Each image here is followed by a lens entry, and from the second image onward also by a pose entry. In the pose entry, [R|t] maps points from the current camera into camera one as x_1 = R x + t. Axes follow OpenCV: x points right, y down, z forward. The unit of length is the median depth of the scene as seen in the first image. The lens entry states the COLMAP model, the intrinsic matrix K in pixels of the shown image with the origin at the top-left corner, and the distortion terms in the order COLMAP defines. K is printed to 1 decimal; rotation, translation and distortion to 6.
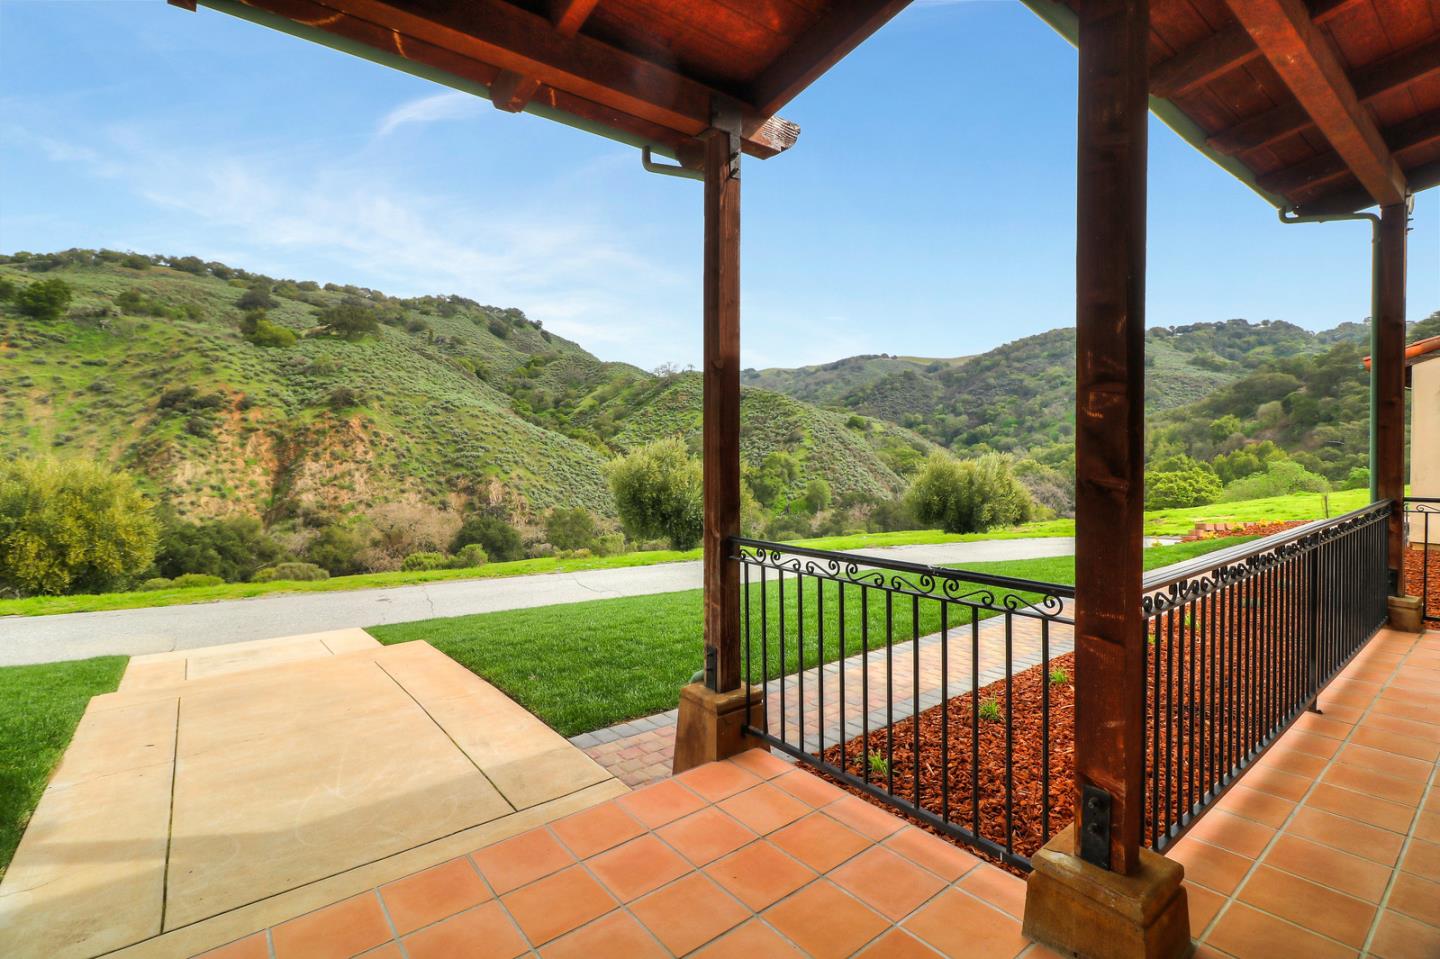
lens RADIAL K [[659.8, 0, 713.8], [0, 659.8, 451.0], [0, 0, 1]] dist [0.001688, -0.000009]
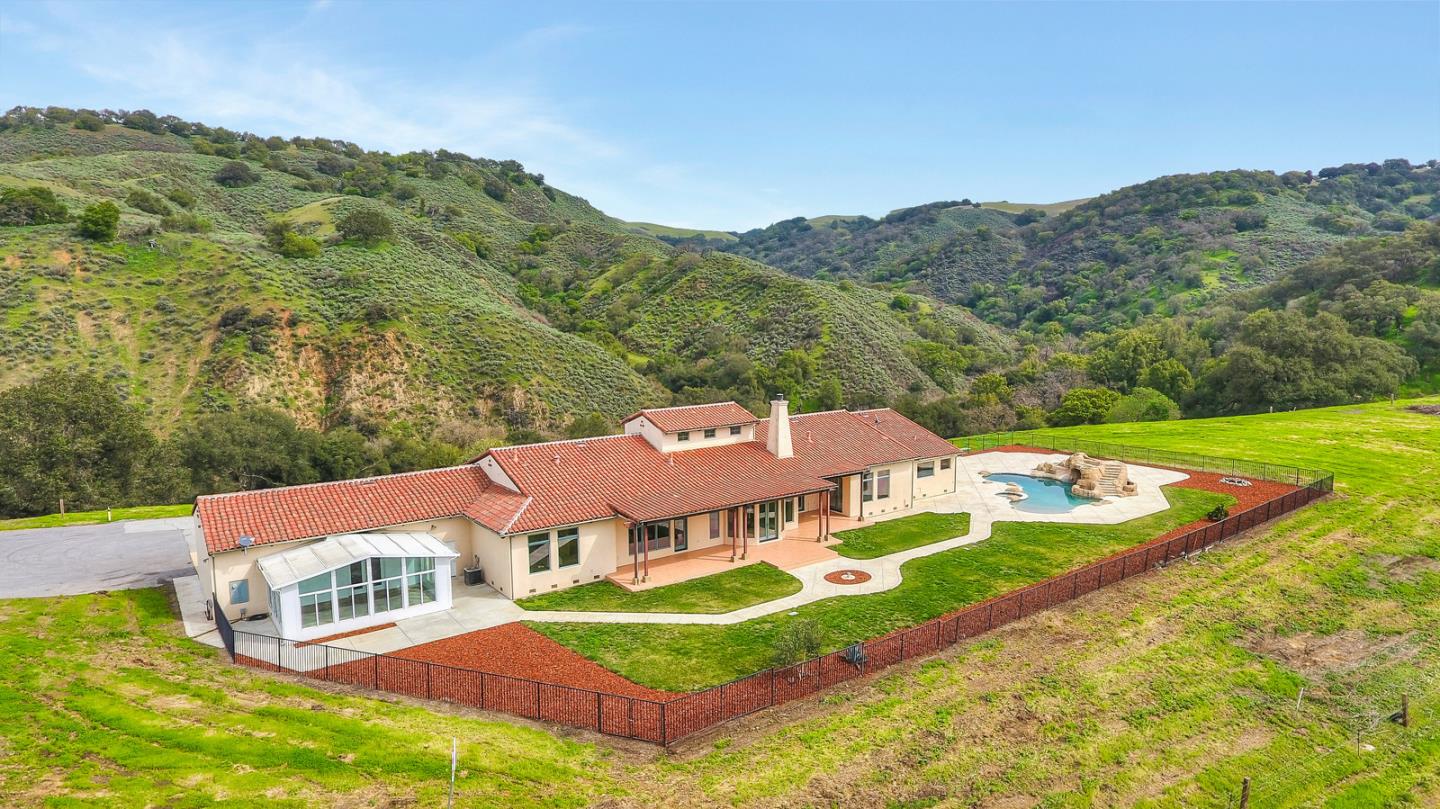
lens RADIAL K [[793.7, 0, 720.0], [0, 793.7, 404.5], [0, 0, 1]] dist [-0.000198, 0.000156]
pose [[0.999135, -0.003324, -0.041453, 0.051972], [0.007512, 0.994829, 0.101286, -0.054912], [0.040902, -0.101510, 0.993993, -0.272072]]
